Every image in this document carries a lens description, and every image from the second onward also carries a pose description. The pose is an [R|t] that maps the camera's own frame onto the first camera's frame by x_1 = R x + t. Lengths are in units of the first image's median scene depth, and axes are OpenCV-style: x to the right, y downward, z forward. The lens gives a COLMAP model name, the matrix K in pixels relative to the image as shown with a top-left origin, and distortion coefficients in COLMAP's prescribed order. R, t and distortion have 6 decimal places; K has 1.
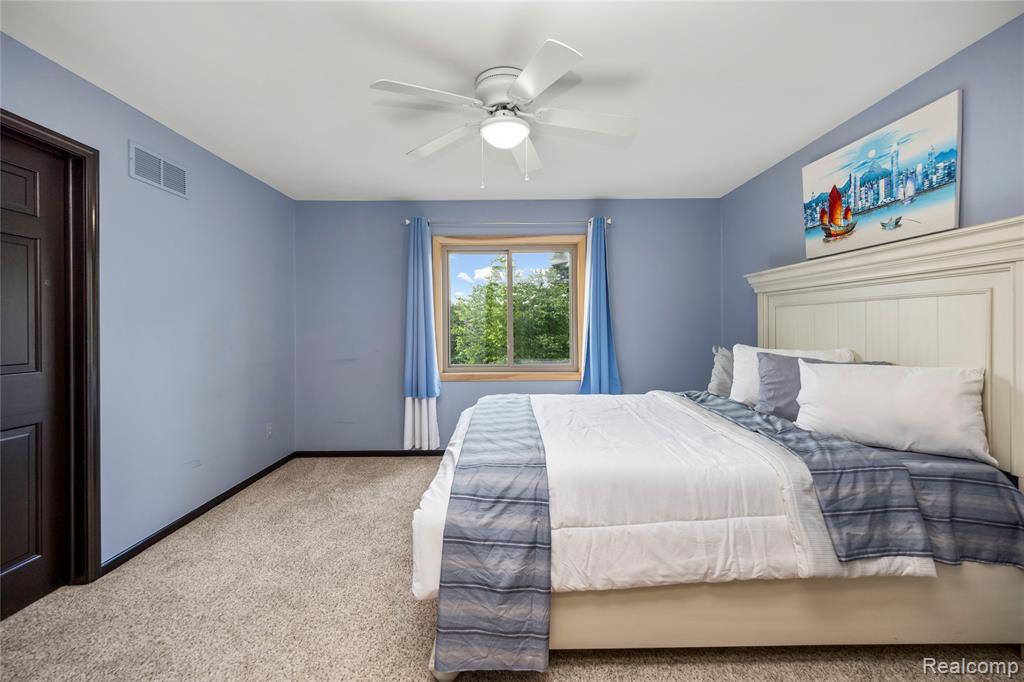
lens RADIAL K [[406.7, 0, 511.2], [0, 406.7, 332.1], [0, 0, 1]] dist [0.003264, 0.000340]
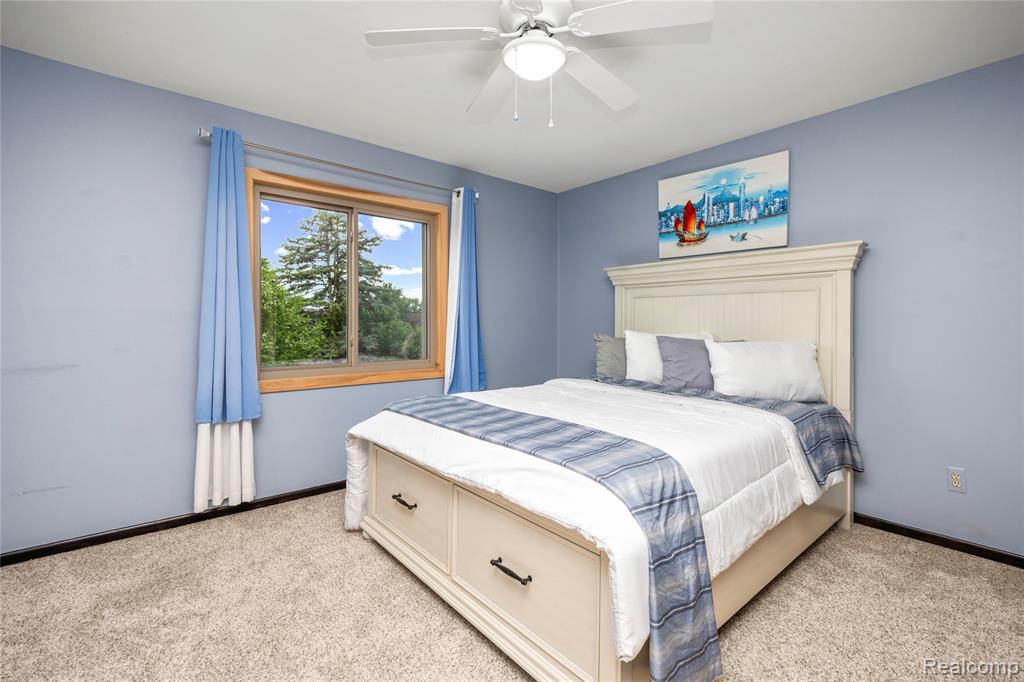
lens RADIAL K [[458.5, 0, 512.4], [0, 458.5, 331.0], [0, 0, 1]] dist [0.002344, 0.000023]
pose [[0.769181, -0.001746, 0.639029, -0.545292], [0.001343, 0.999998, 0.001116, 0.035122], [-0.639030, 0.000000, 0.769182, 0.294060]]
